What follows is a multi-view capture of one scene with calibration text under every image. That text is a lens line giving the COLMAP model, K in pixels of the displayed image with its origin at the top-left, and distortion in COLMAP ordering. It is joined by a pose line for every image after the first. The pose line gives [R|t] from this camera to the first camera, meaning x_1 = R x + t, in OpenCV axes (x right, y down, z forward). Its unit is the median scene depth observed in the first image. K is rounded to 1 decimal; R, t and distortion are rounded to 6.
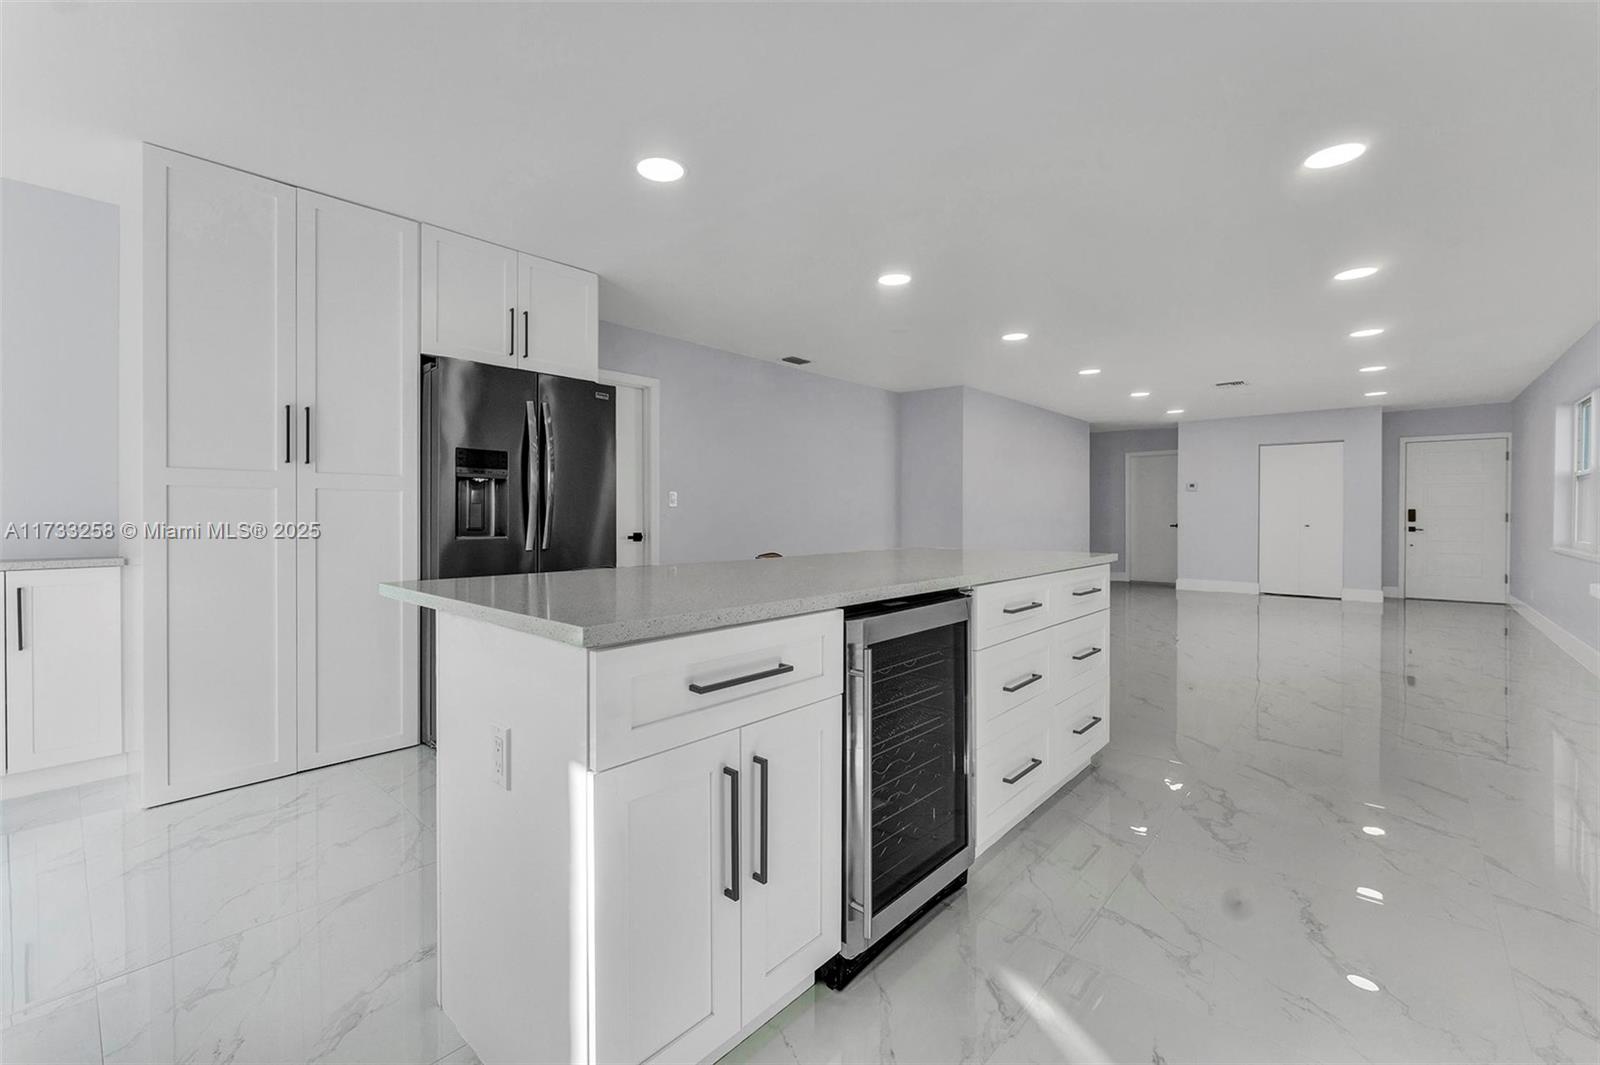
lens RADIAL K [[661.1, 0, 797.3], [0, 661.1, 524.0], [0, 0, 1]] dist [-0.008689, 0.000361]
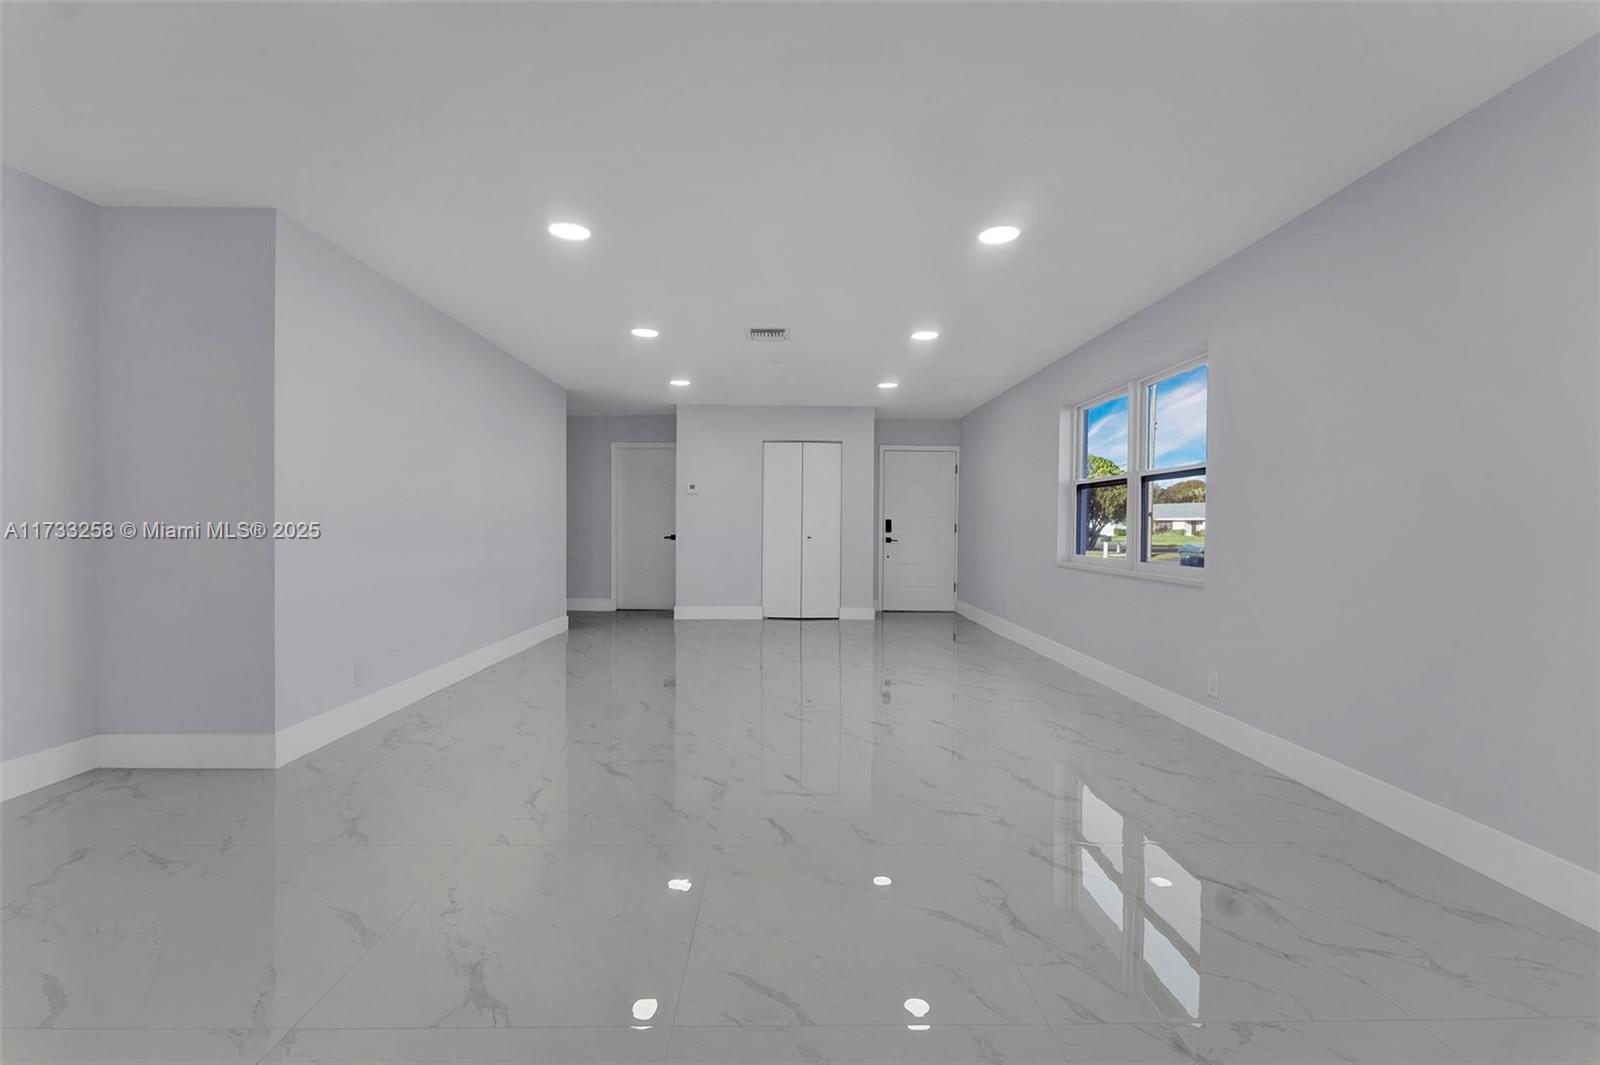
lens RADIAL K [[661.1, 0, 797.4], [0, 661.1, 534.1], [0, 0, 1]] dist [-0.008689, 0.000361]
pose [[0.727651, -0.003349, 0.685939, 0.163092], [0.004405, 0.999990, 0.000209, -0.001552], [-0.685933, 0.002869, 0.727659, 0.375905]]
